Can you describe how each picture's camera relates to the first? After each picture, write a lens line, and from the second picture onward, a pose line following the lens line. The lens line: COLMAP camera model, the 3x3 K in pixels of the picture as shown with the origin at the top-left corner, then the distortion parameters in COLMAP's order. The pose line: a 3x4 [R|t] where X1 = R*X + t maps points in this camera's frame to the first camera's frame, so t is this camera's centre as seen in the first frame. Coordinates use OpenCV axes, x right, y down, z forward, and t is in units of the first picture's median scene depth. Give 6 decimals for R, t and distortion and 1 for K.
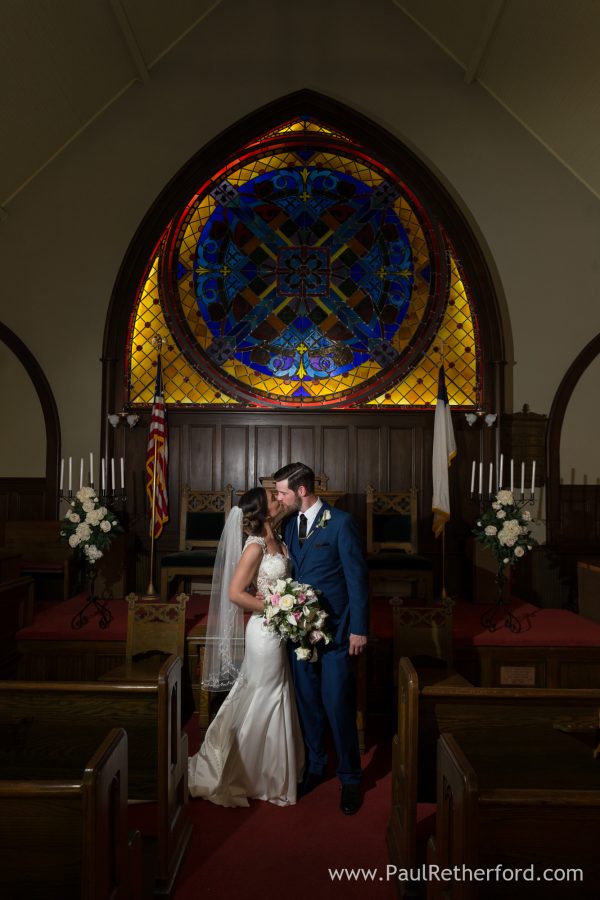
lens RADIAL K [[687.3, 0, 301.2], [0, 687.3, 454.5], [0, 0, 1]] dist [-0.012282, -0.001815]
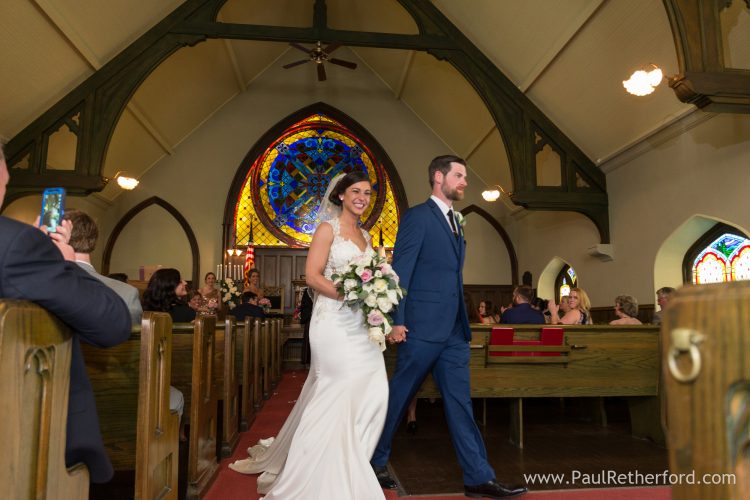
lens RADIAL K [[572.8, 0, 378.3], [0, 572.8, 246.6], [0, 0, 1]] dist [-0.012282, -0.001815]
pose [[0.994435, 0.009959, 0.104876, 0.001973], [-0.001720, 0.996924, -0.078359, 0.067269], [-0.105334, 0.077742, 0.991393, -0.789941]]
